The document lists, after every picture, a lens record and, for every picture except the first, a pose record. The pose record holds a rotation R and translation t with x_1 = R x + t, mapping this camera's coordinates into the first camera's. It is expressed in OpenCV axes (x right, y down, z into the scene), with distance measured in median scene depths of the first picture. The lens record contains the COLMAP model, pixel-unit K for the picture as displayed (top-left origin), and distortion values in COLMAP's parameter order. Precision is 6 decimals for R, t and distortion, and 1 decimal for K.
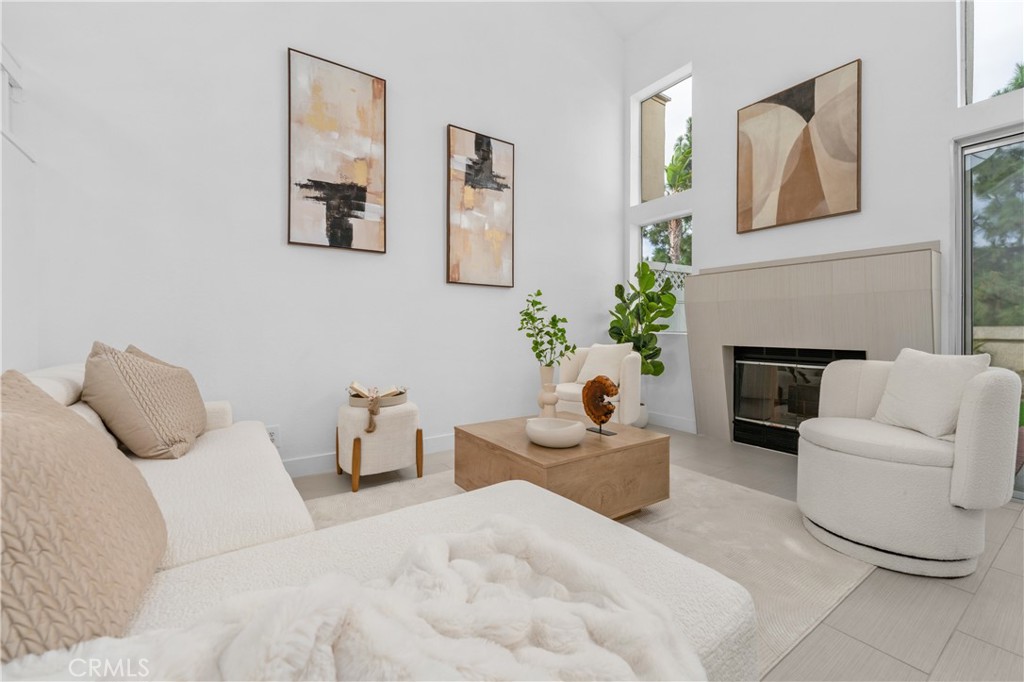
lens RADIAL K [[423.6, 0, 520.8], [0, 423.6, 326.4], [0, 0, 1]] dist [-0.001018, 0.000167]
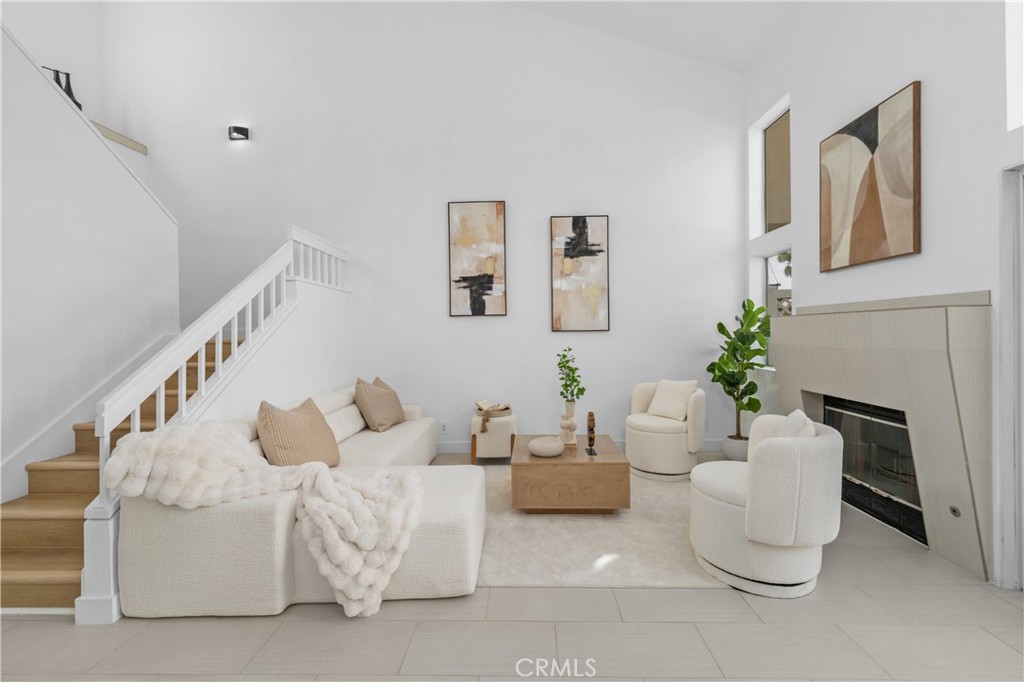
lens RADIAL K [[428.4, 0, 514.3], [0, 428.4, 331.4], [0, 0, 1]] dist [0.000234, 0.000006]
pose [[0.803514, -0.014109, -0.595119, 0.606619], [0.017118, 0.999853, -0.000591, -0.112881], [0.595040, -0.009712, 0.803637, -0.212027]]
